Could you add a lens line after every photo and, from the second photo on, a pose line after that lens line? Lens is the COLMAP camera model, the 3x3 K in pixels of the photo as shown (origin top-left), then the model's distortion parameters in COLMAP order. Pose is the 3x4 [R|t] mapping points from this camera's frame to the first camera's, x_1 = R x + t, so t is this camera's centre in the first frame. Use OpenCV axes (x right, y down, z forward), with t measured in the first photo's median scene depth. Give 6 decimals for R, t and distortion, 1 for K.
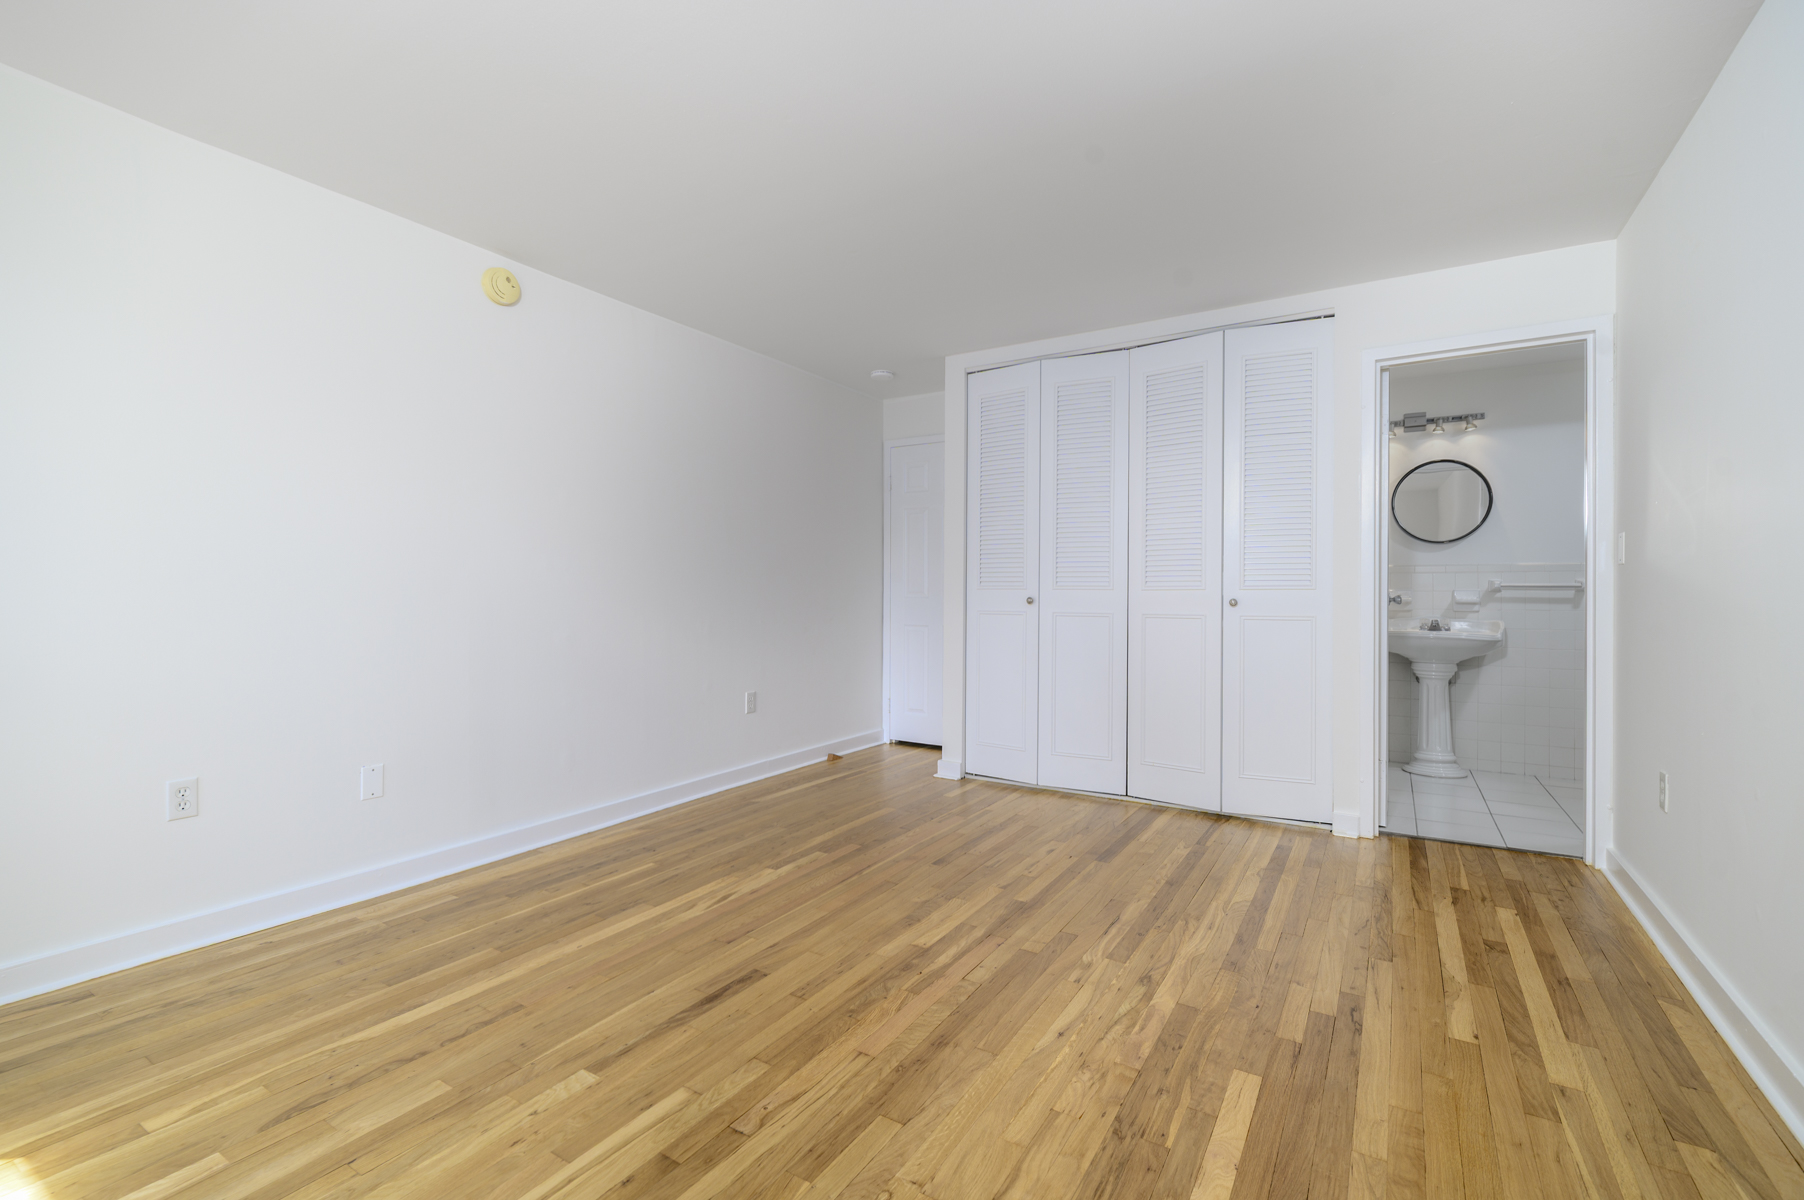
lens RADIAL K [[794.0, 0, 893.9], [0, 794.0, 594.6], [0, 0, 1]] dist [-0.001542, -0.000018]
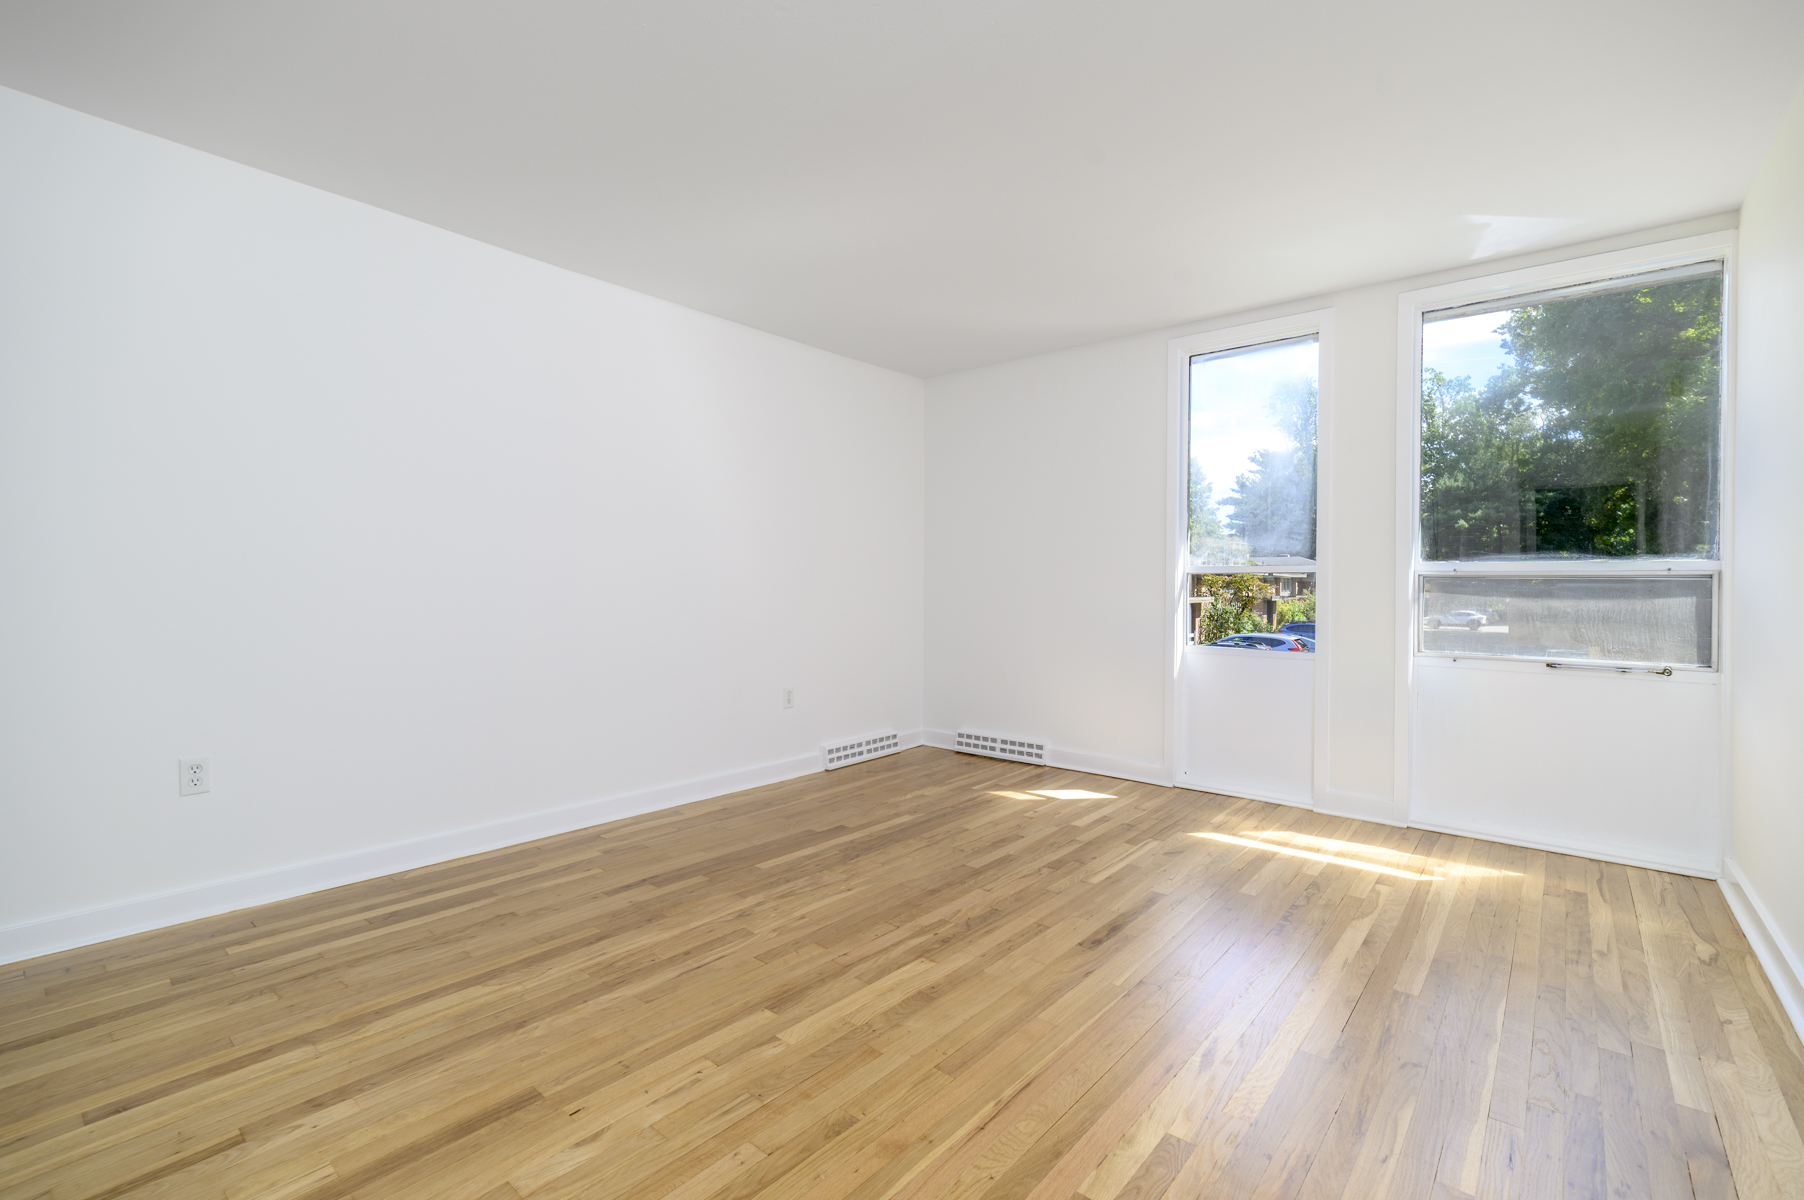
lens RADIAL K [[794.0, 0, 893.9], [0, 794.0, 594.6], [0, 0, 1]] dist [-0.001542, -0.000018]
pose [[-0.990089, -0.009954, 0.140086, -0.057299], [-0.008684, 0.999916, 0.009673, 0.000273], [-0.140170, 0.008360, -0.990092, 2.031178]]
